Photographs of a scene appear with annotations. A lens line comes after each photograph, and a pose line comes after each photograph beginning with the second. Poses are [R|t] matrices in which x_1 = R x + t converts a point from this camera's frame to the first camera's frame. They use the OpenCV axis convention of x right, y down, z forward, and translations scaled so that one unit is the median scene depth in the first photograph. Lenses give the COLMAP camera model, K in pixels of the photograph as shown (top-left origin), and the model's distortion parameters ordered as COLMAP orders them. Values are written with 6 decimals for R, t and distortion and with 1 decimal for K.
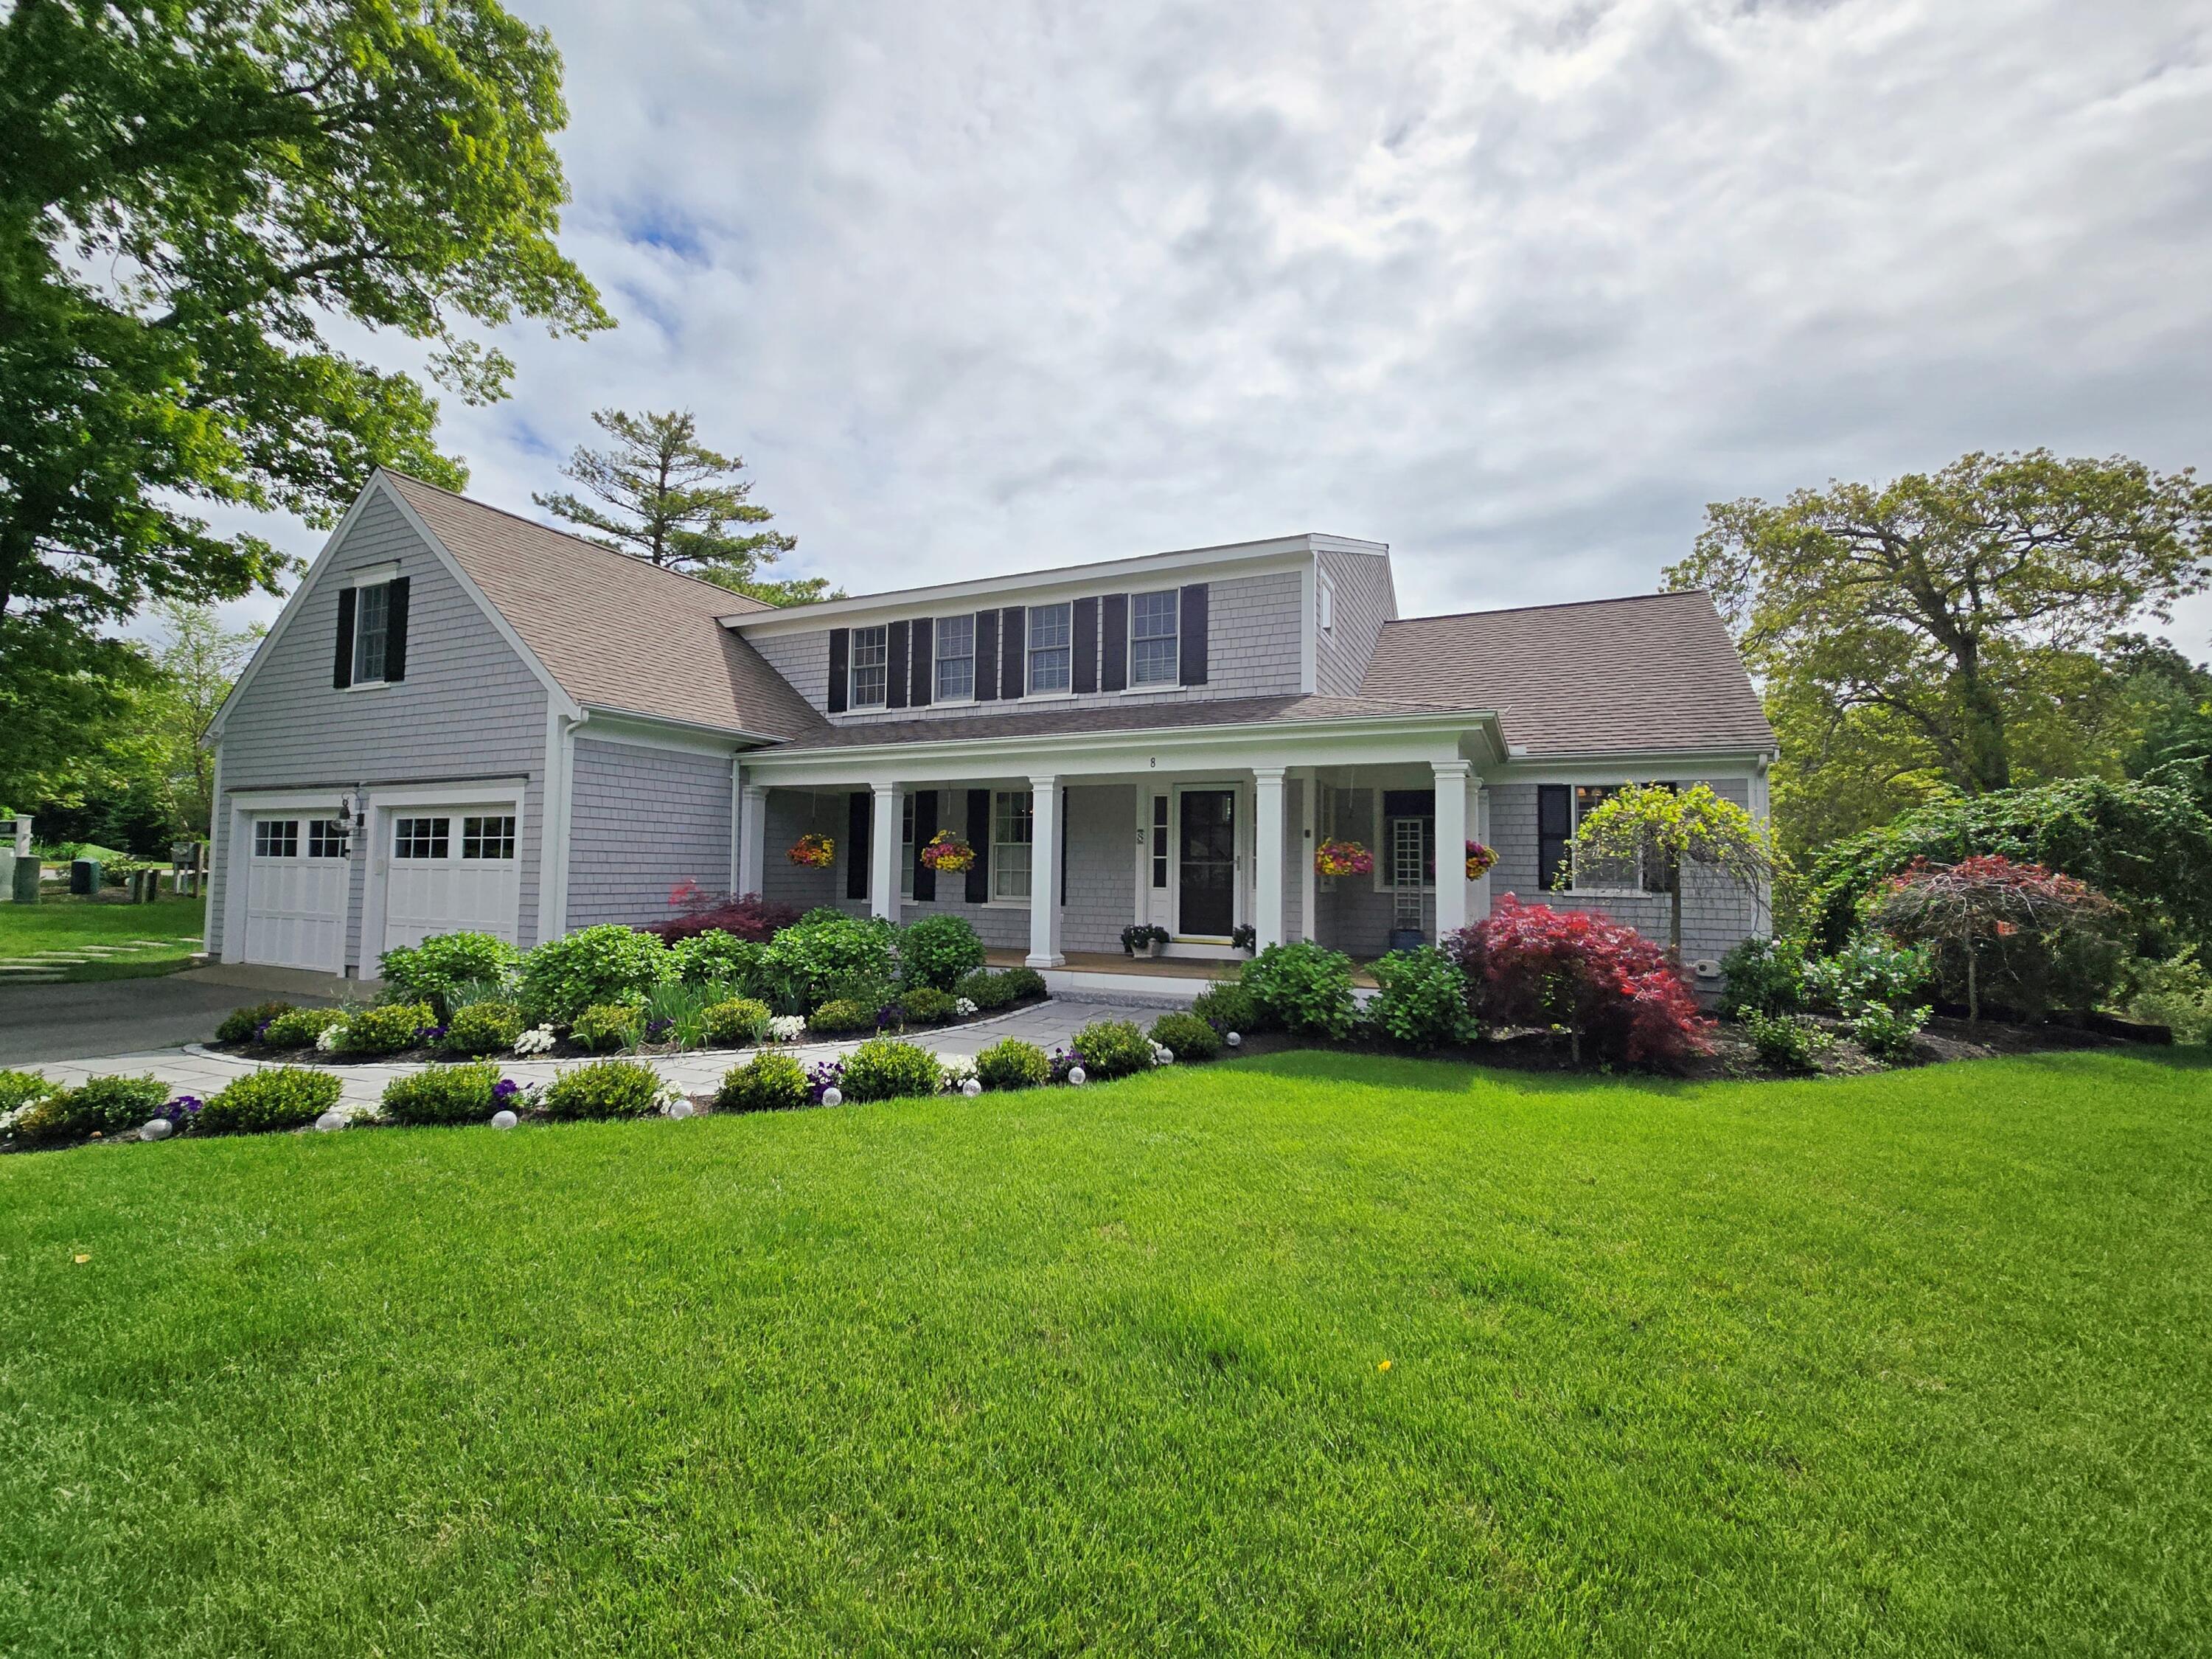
lens RADIAL K [[889.5, 0, 1106.0], [0, 889.5, 829.5], [0, 0, 1]] dist [0.012722, -0.004173]
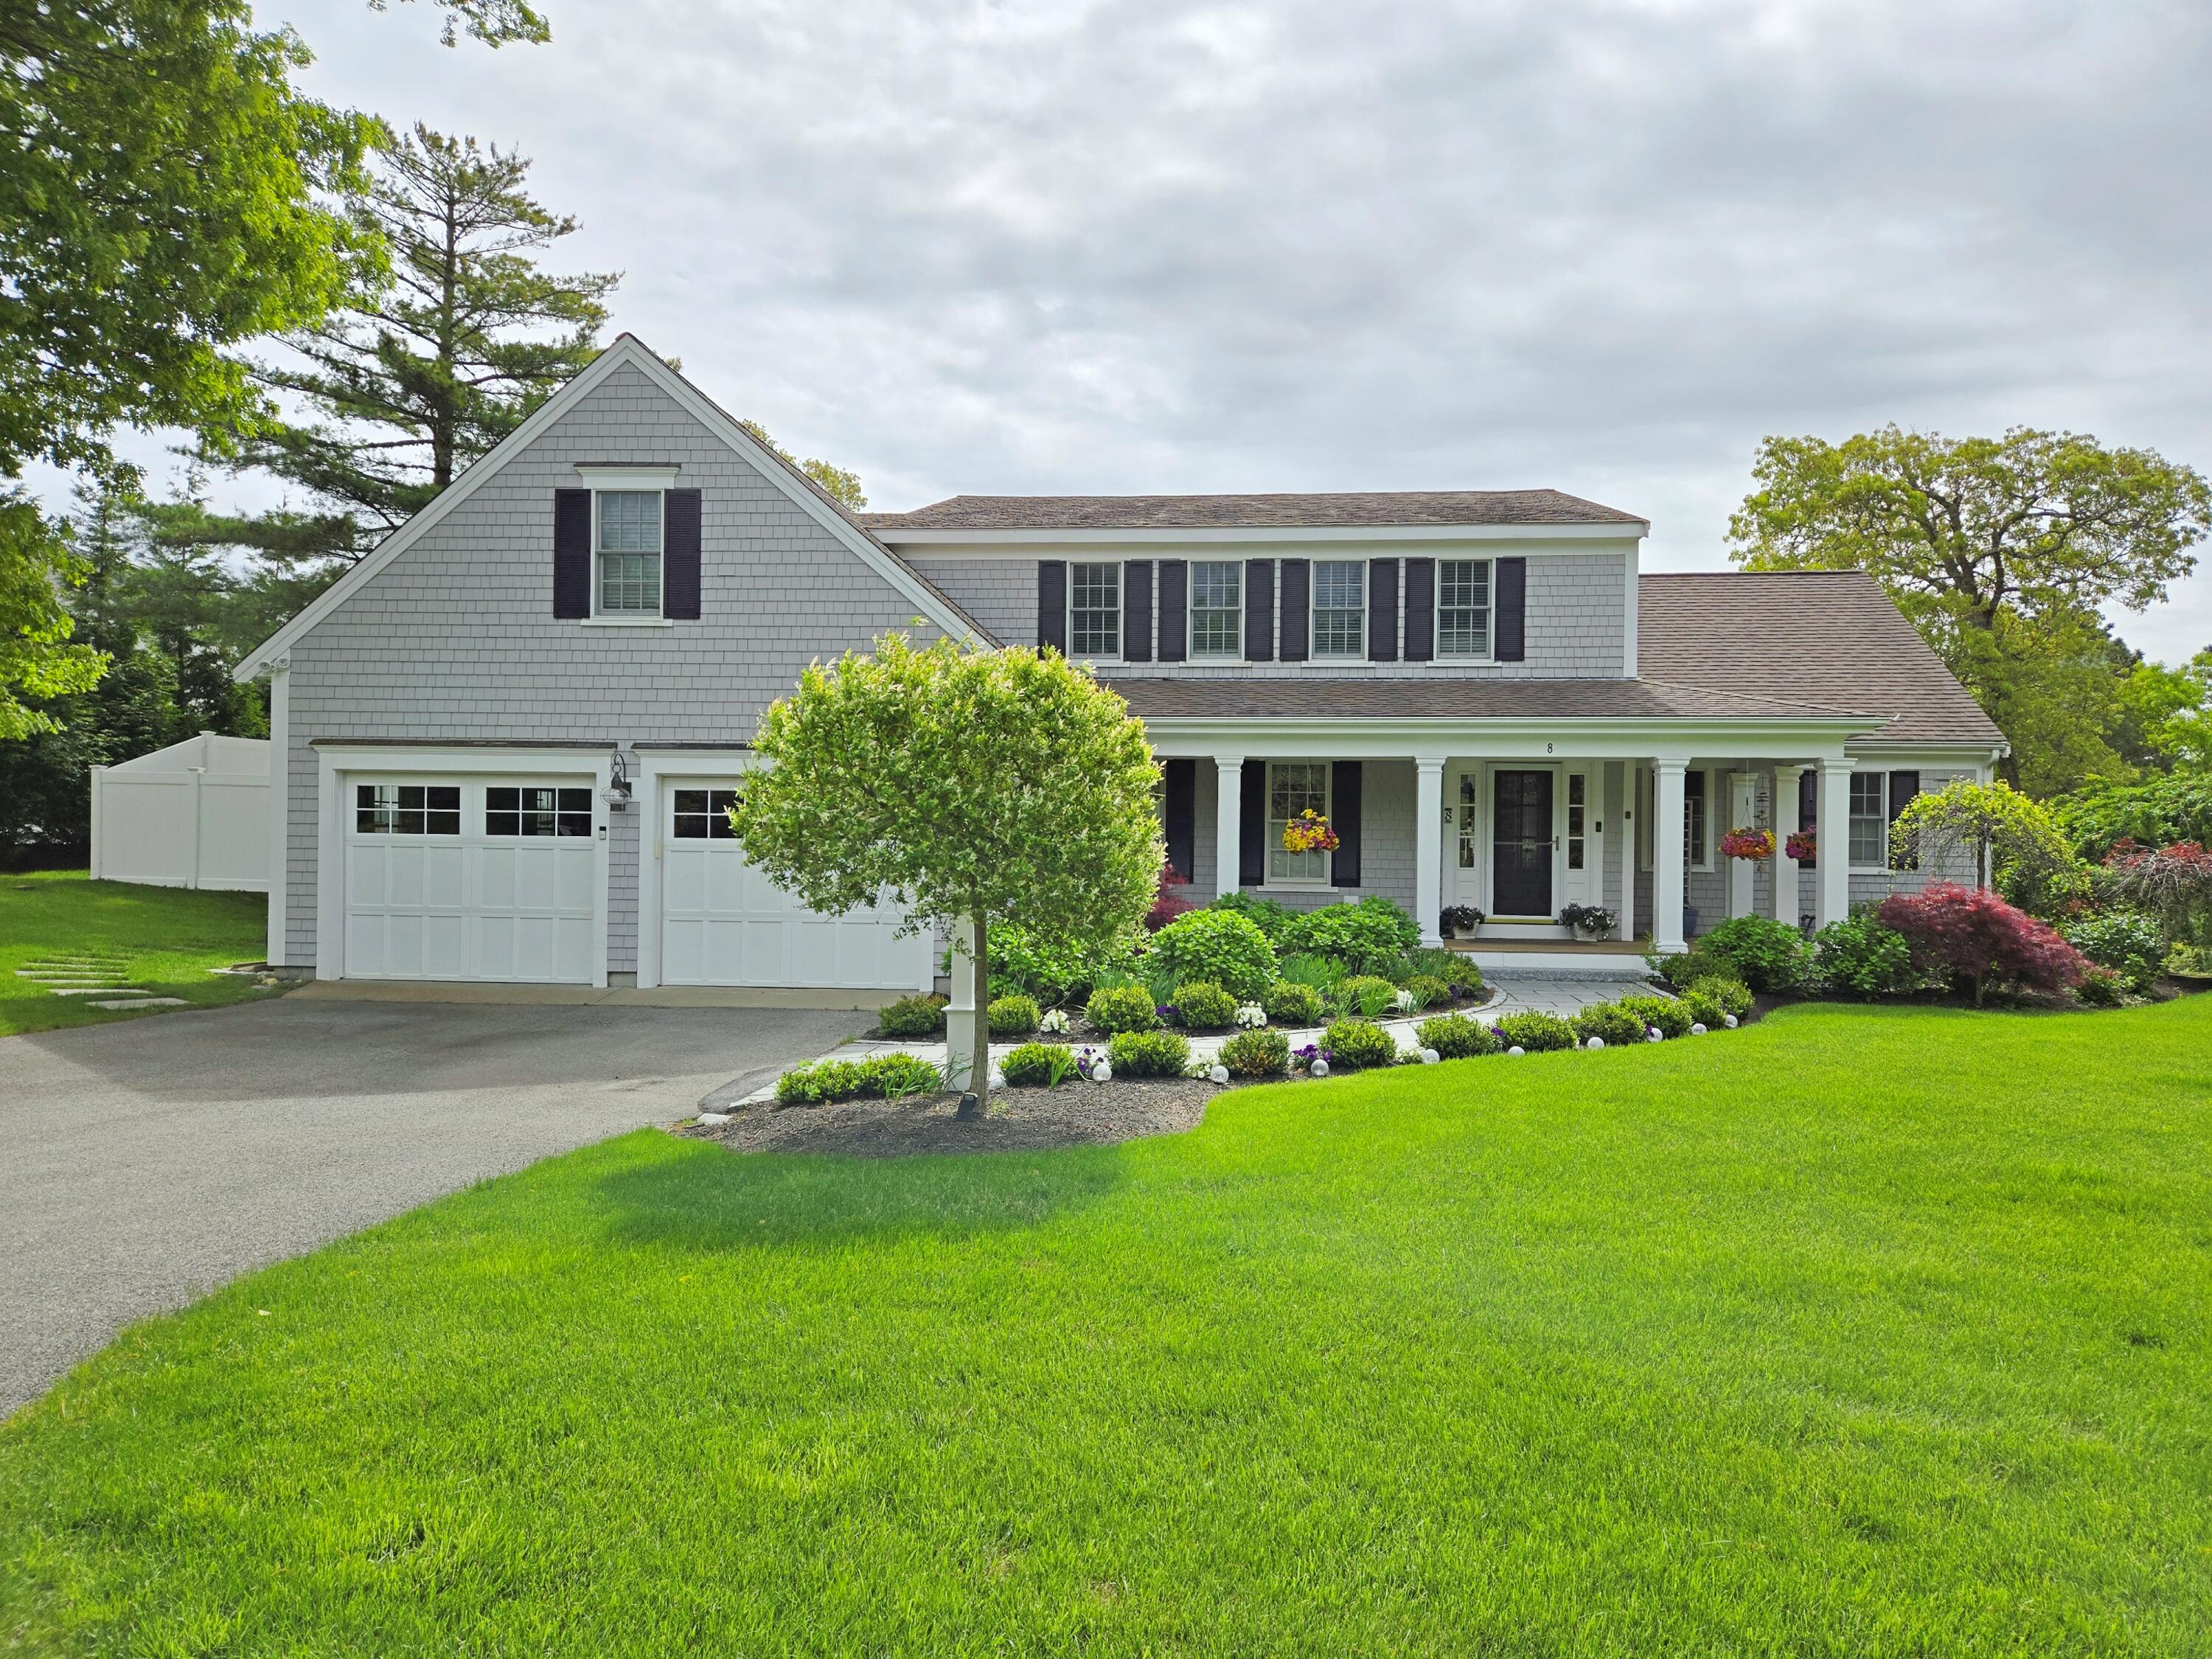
lens RADIAL K [[1523.9, 0, 1114.8], [0, 1523.9, 849.8], [0, 0, 1]] dist [0.090121, -0.066016]
pose [[0.935611, -0.002467, 0.353023, -0.902728], [-0.013060, 0.999049, 0.041593, -0.019870], [-0.352790, -0.043525, 0.934690, -0.431424]]
